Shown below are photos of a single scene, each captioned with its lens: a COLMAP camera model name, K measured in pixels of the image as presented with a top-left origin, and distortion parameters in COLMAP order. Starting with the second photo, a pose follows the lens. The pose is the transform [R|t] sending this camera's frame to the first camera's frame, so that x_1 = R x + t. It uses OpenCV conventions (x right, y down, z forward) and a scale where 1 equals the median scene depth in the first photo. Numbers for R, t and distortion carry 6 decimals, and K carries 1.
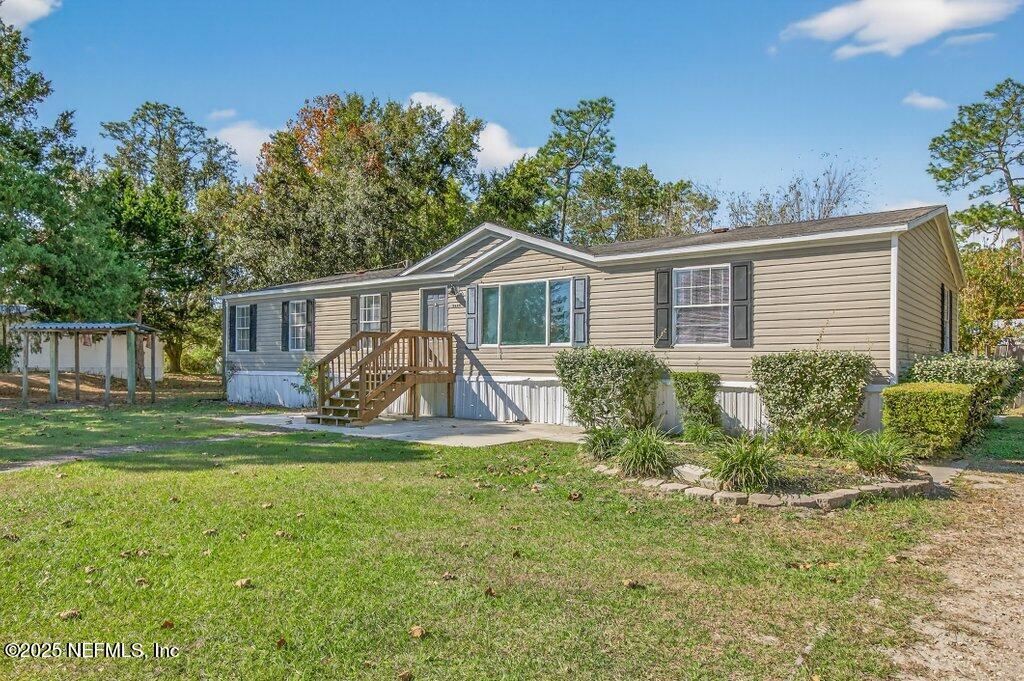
lens RADIAL K [[678.9, 0, 507.6], [0, 678.9, 345.6], [0, 0, 1]] dist [0.001490, -0.000223]
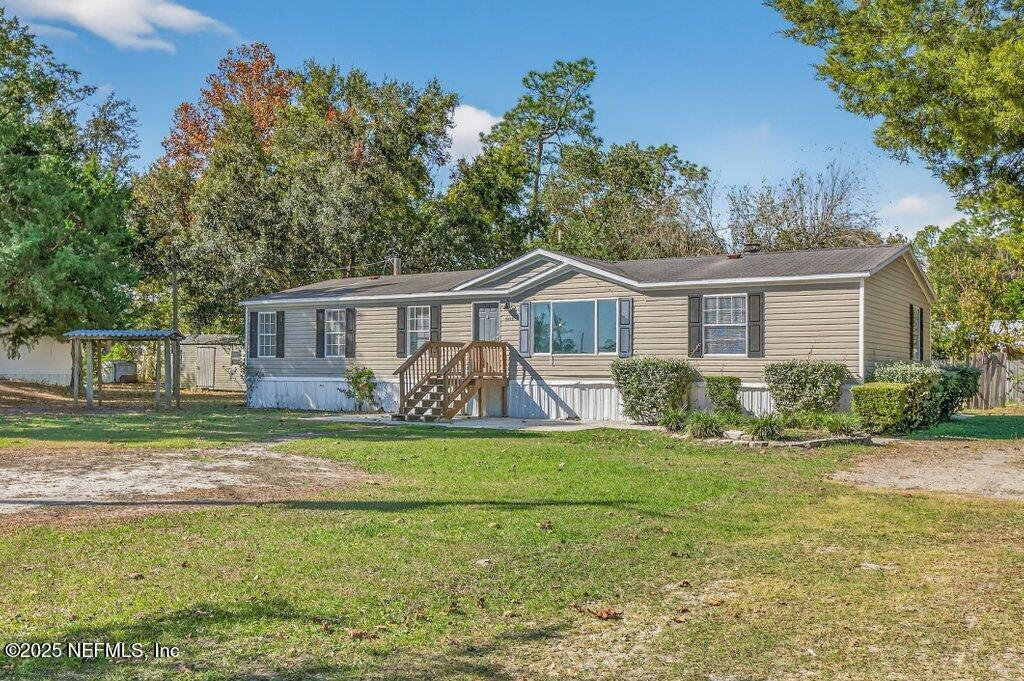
lens RADIAL K [[912.0, 0, 512.0], [0, 912.0, 340.5], [0, 0, 1]] dist [-0.003529, 0.001595]
pose [[0.995596, 0.001773, 0.093726, -0.224256], [-0.001403, 0.999991, -0.004013, -0.016990], [-0.093732, 0.003864, 0.995590, -0.550716]]
